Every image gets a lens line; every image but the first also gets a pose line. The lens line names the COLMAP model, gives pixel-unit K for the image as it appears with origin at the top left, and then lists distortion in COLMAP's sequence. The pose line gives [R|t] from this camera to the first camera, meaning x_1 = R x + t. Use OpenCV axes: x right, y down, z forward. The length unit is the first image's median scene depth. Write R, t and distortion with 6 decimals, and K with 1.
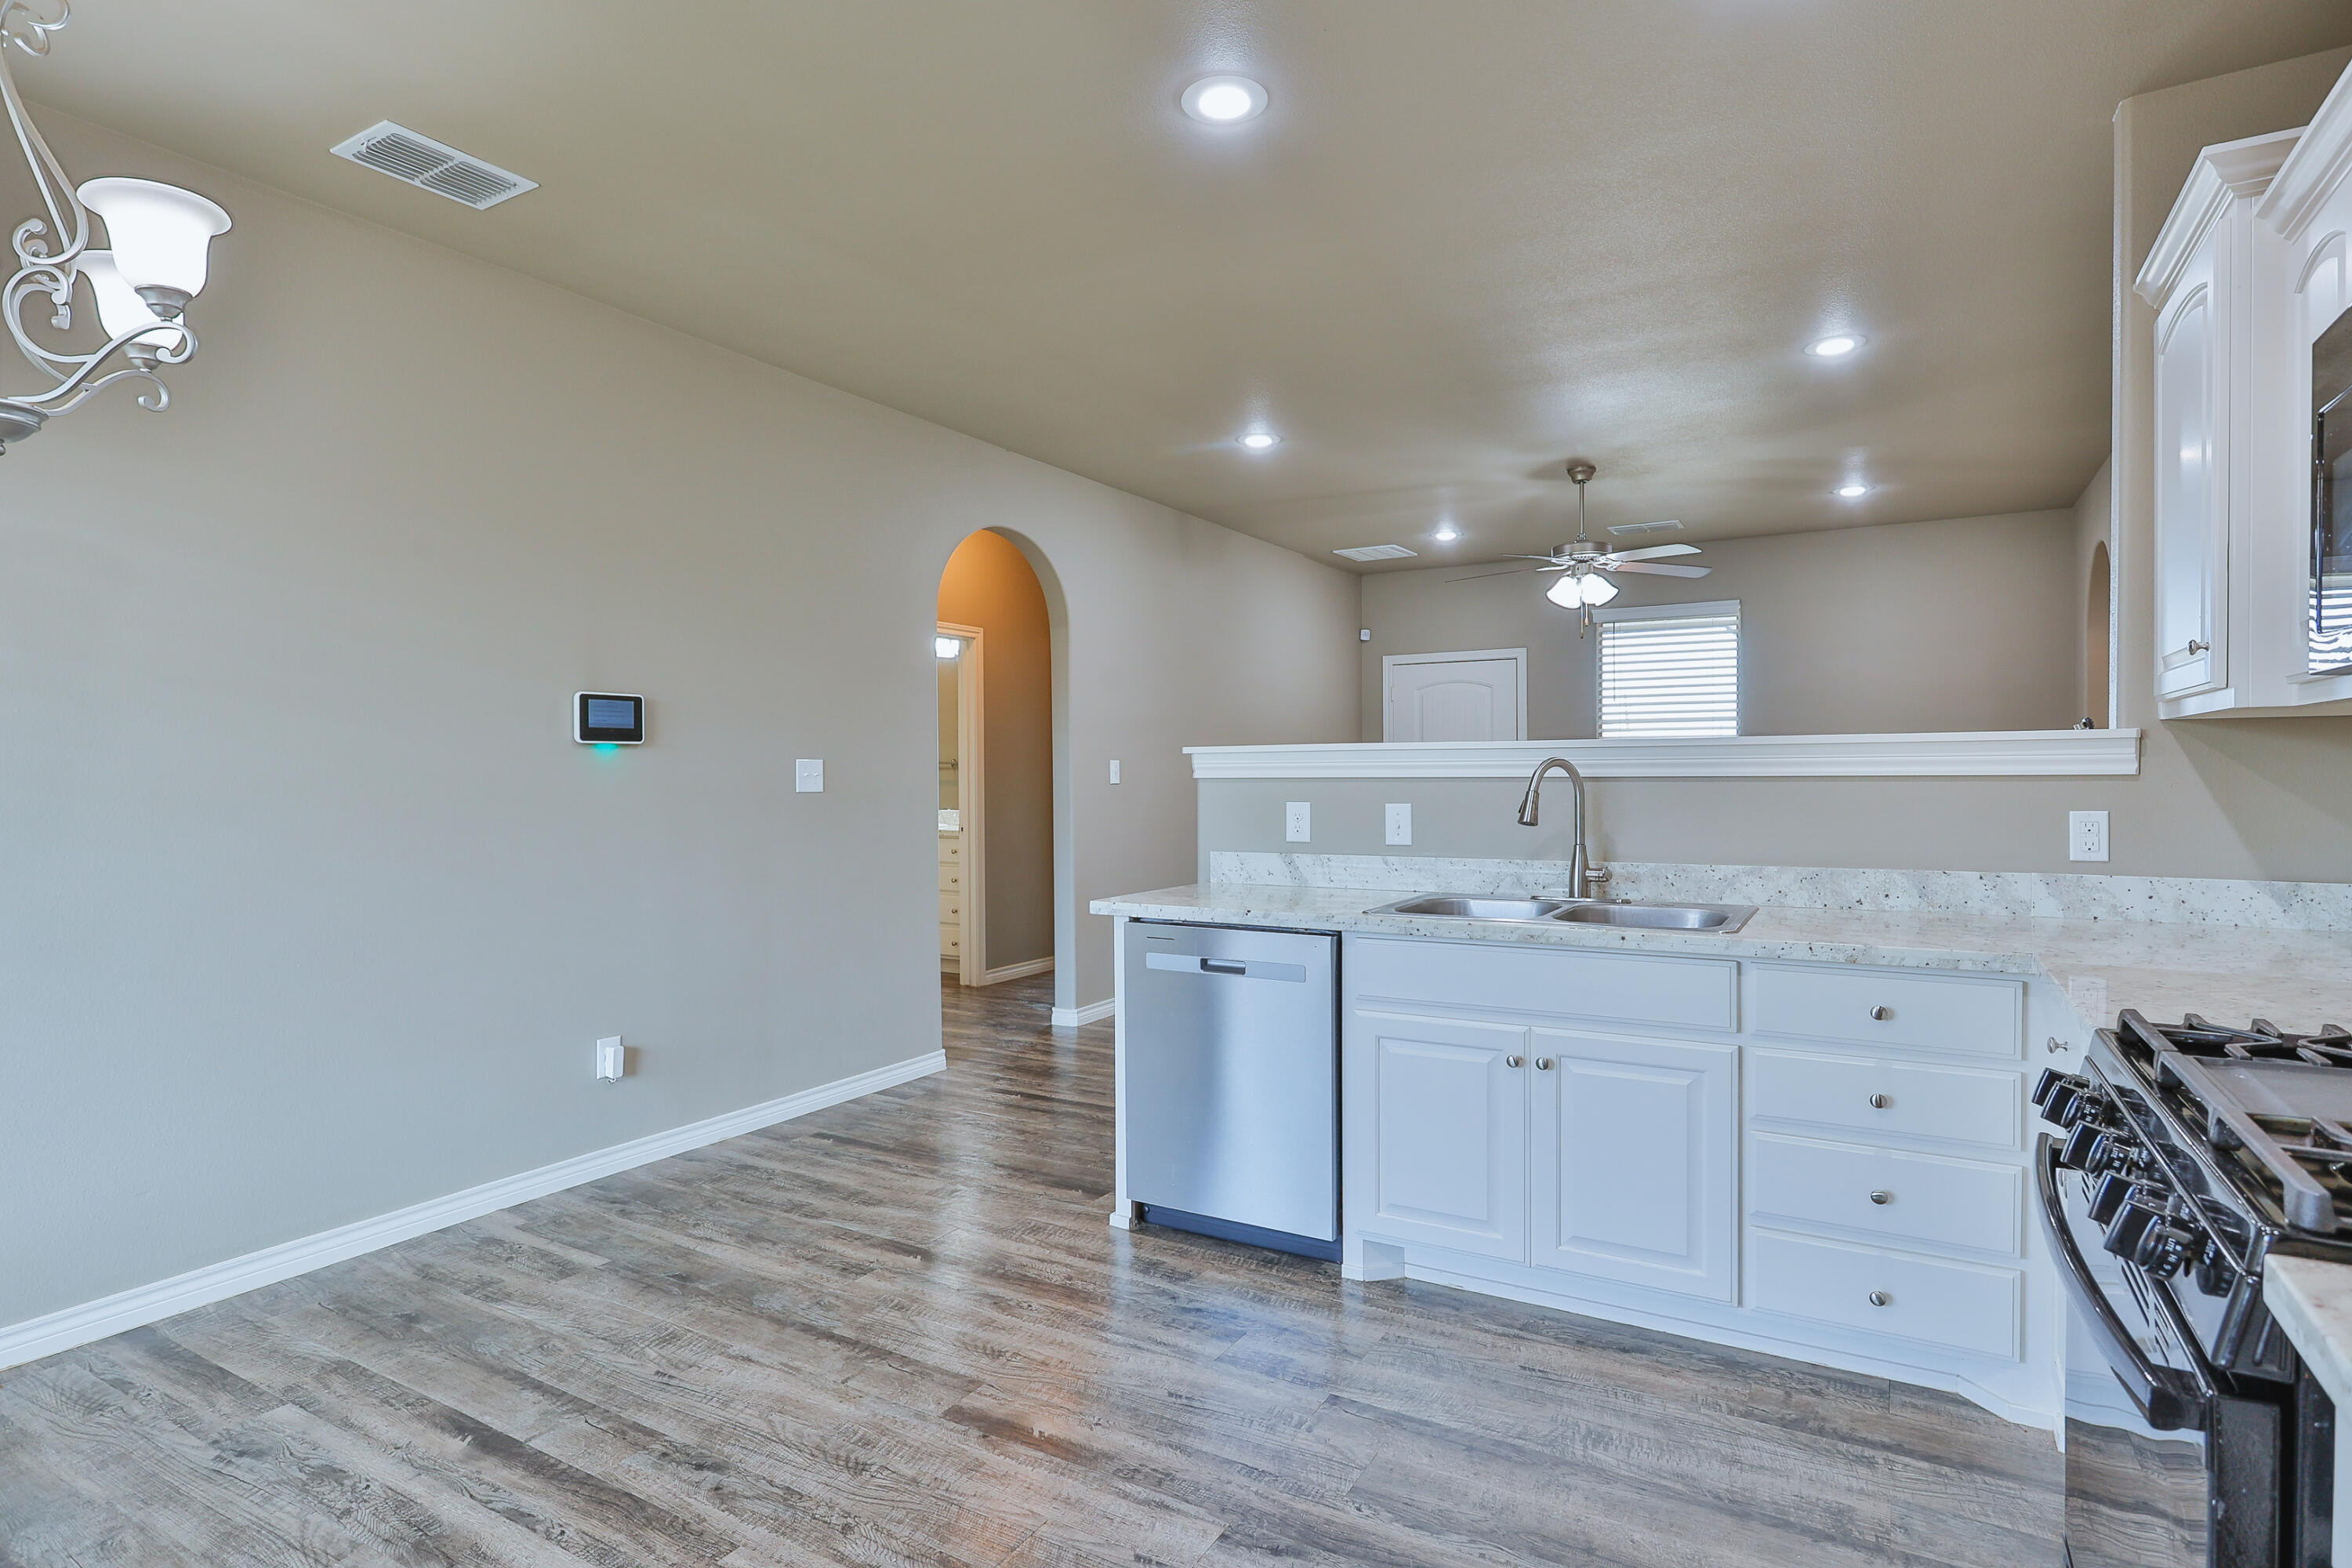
lens RADIAL K [[1188.7, 0, 1123.1], [0, 1188.7, 795.2], [0, 0, 1]] dist [-0.002975, -0.000601]
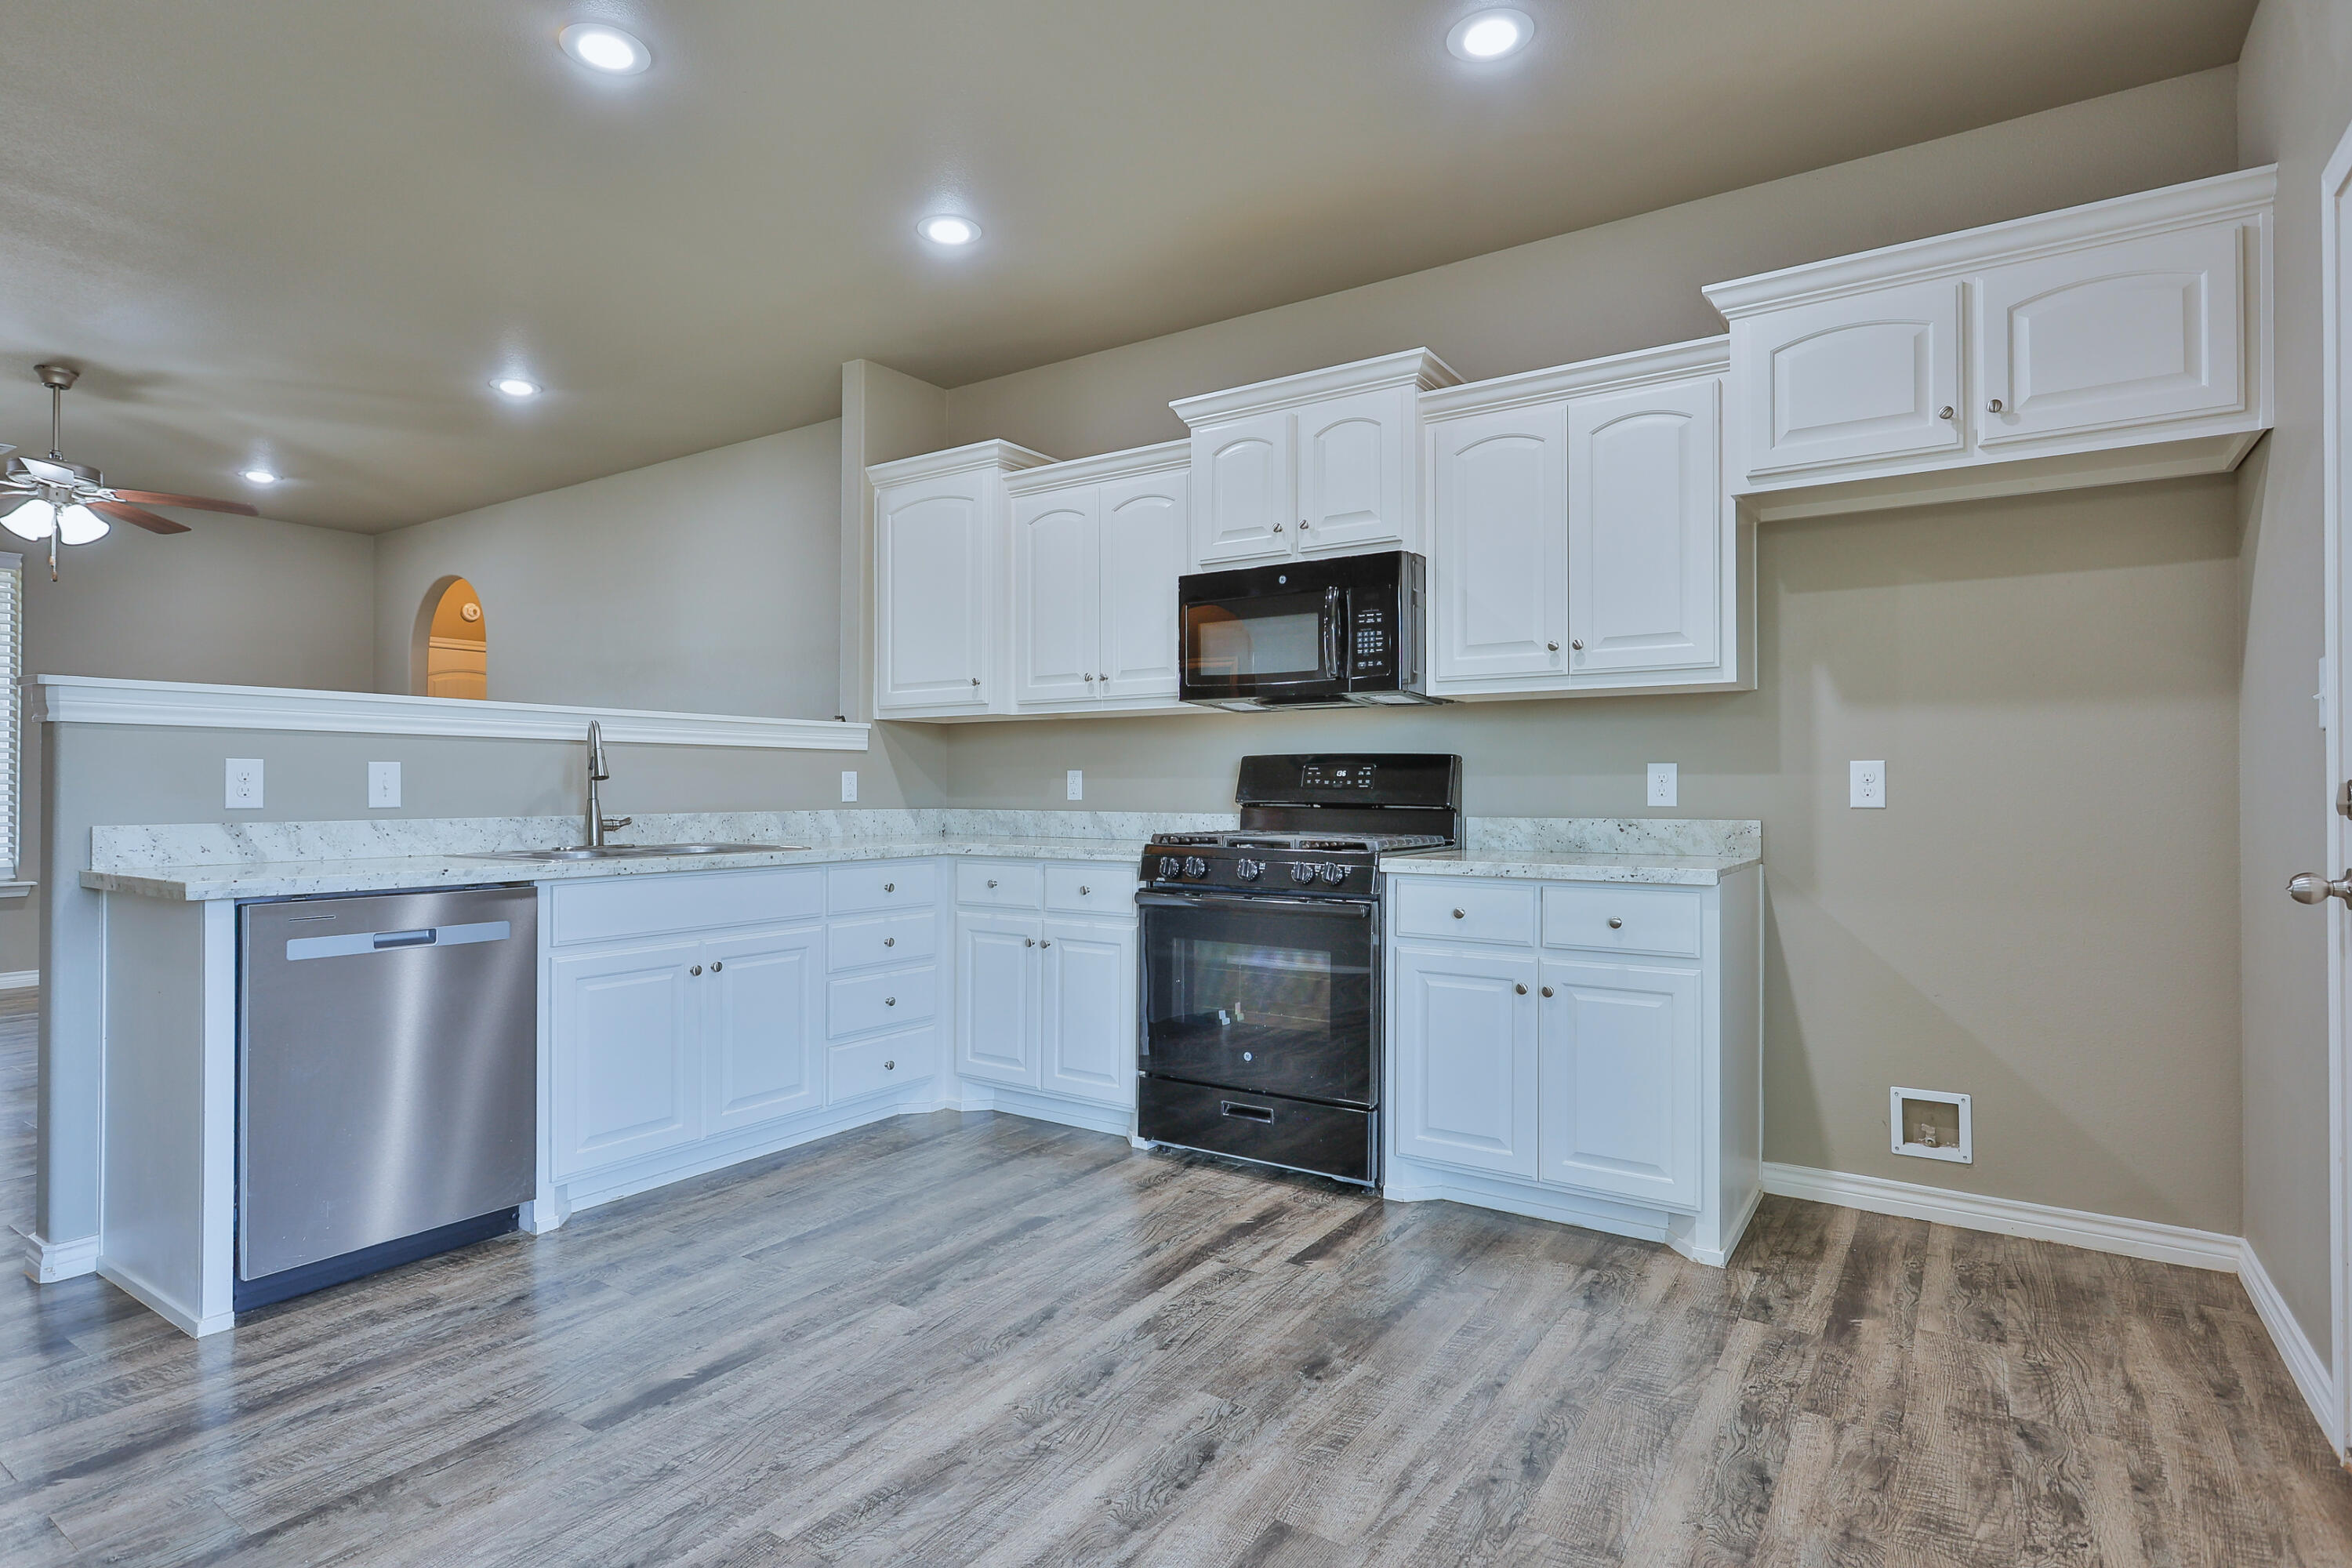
lens RADIAL K [[1219.6, 0, 1216.3], [0, 1219.6, 781.5], [0, 0, 1]] dist [-0.009475, 0.000746]
pose [[0.020245, 0.013546, 0.999703, -0.934549], [0.017455, 0.999751, -0.013900, 0.062932], [-0.999643, 0.017731, 0.020003, 0.472971]]
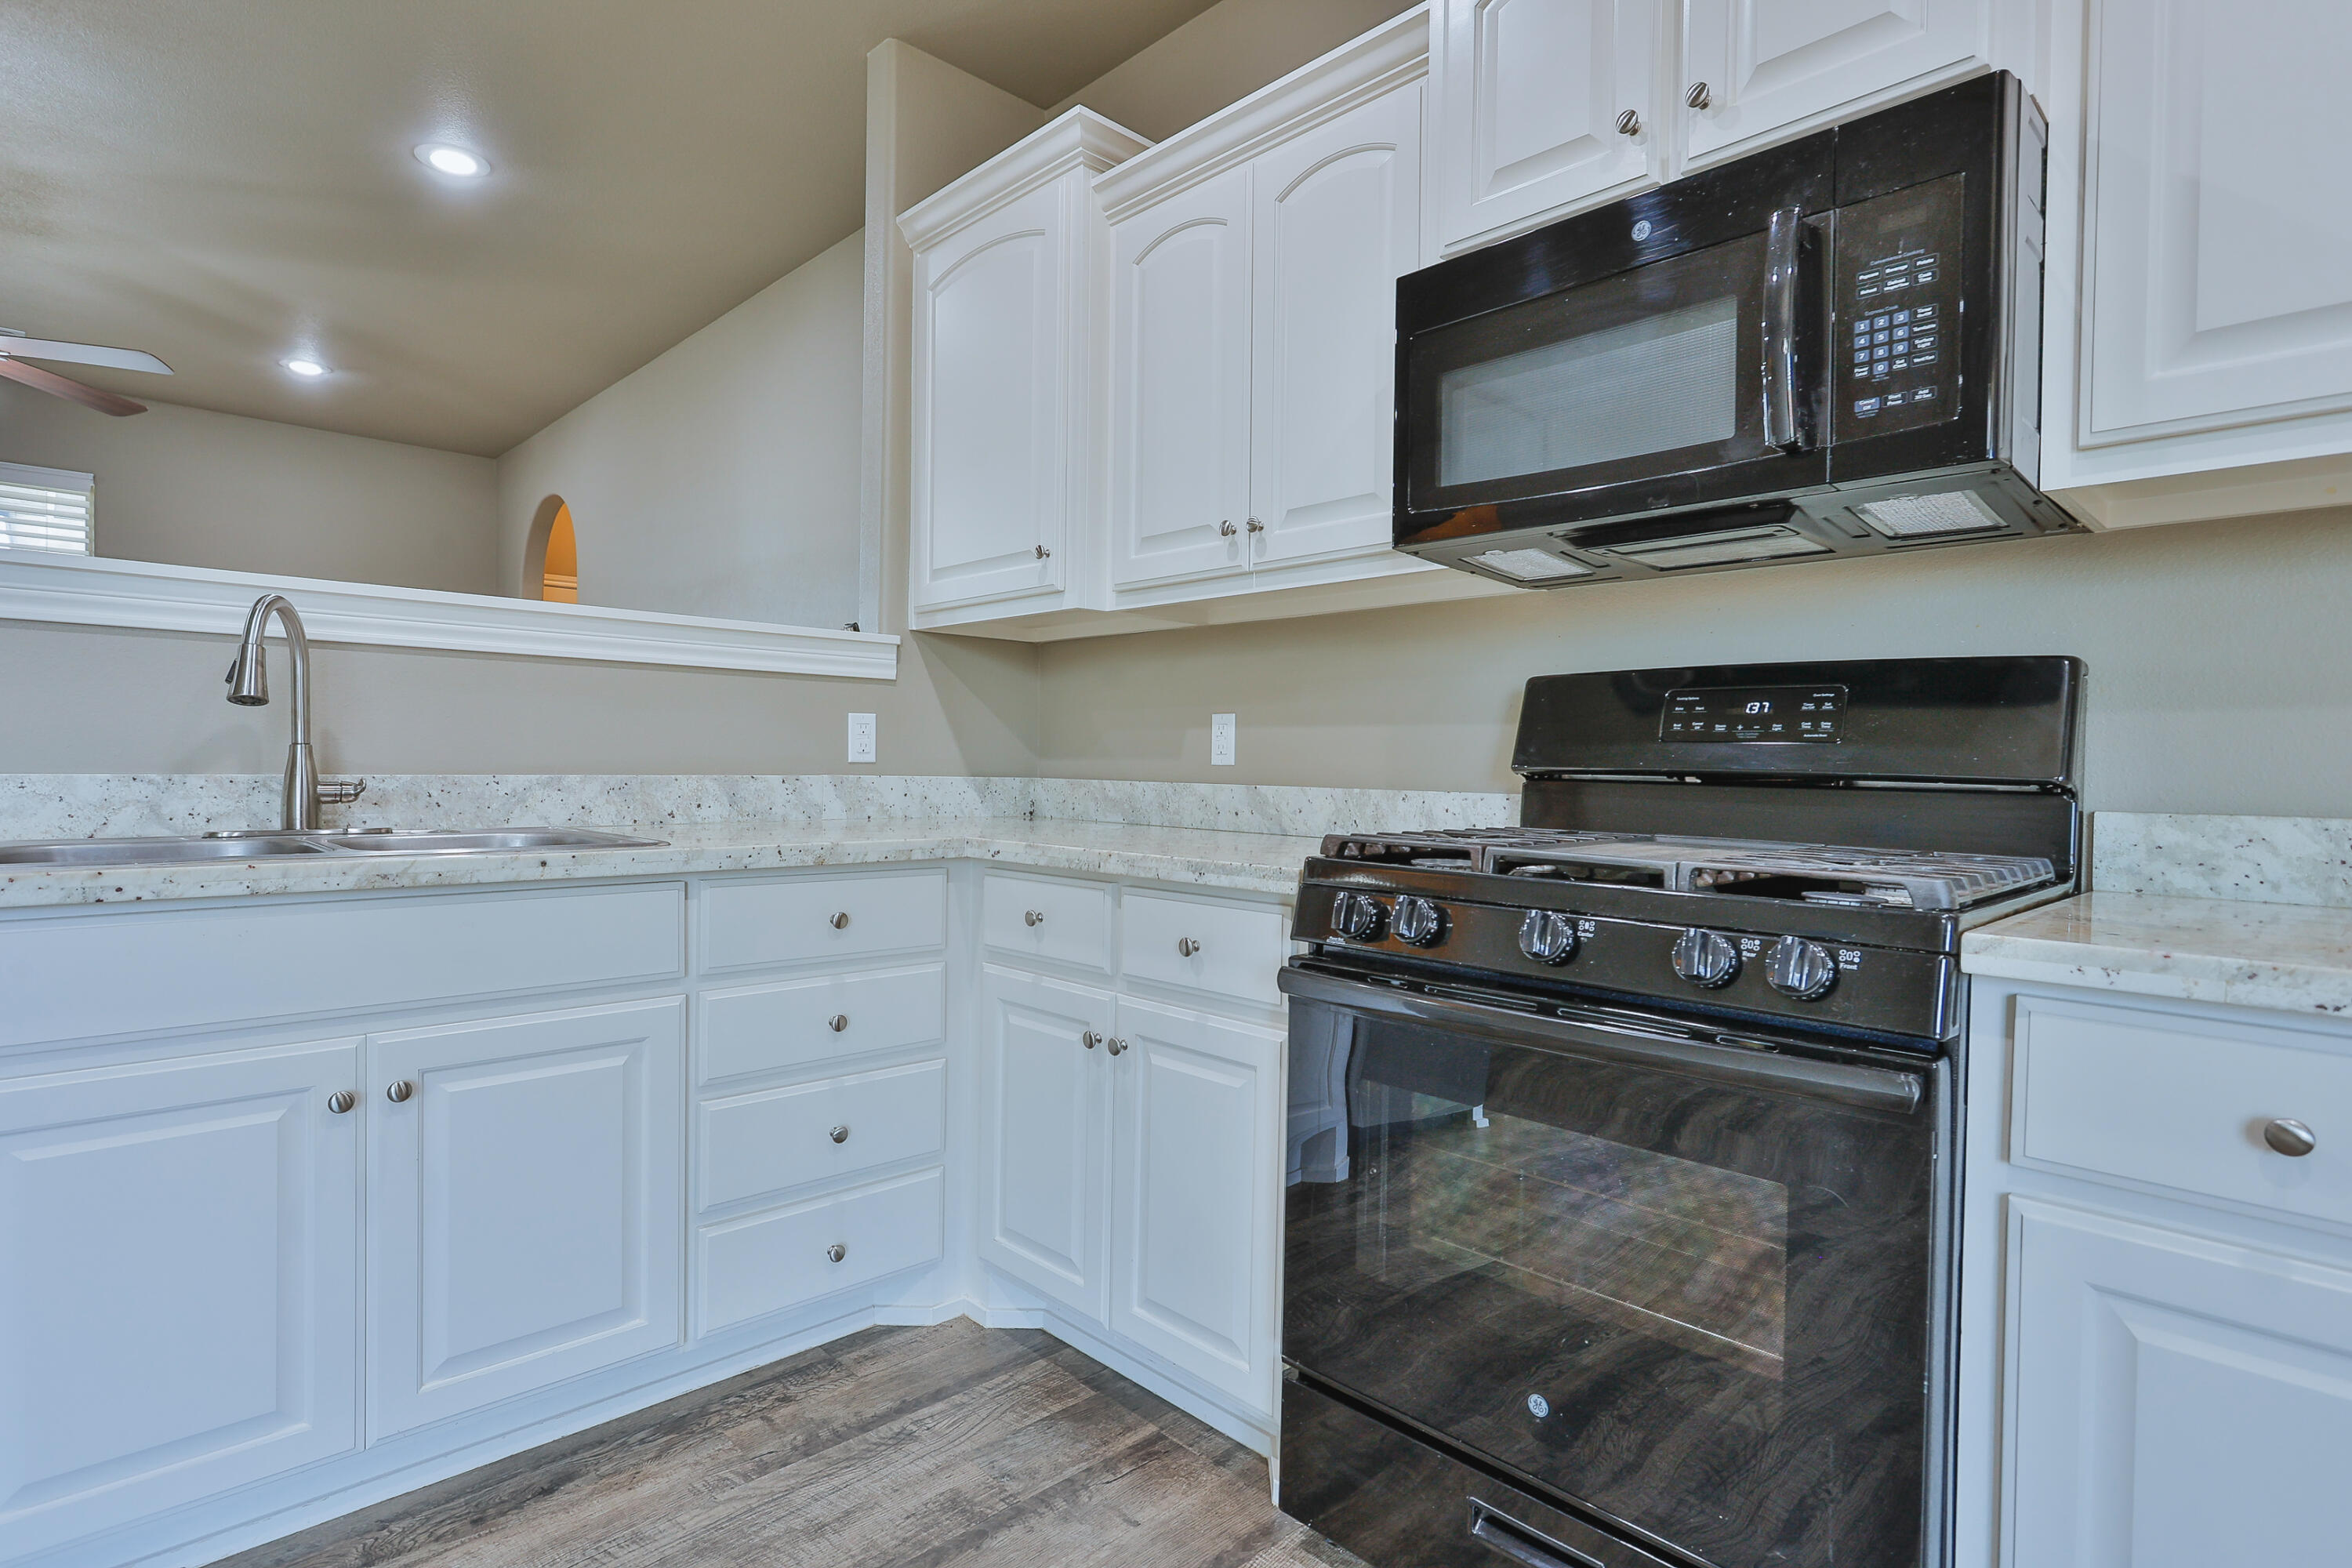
lens RADIAL K [[1219.6, 0, 1216.3], [0, 1219.6, 781.5], [0, 0, 1]] dist [-0.009475, 0.000746]
pose [[0.229207, -0.002486, 0.973374, -0.145191], [0.001397, 0.999997, 0.002225, 0.073780], [-0.973377, 0.000850, 0.229210, 0.485843]]
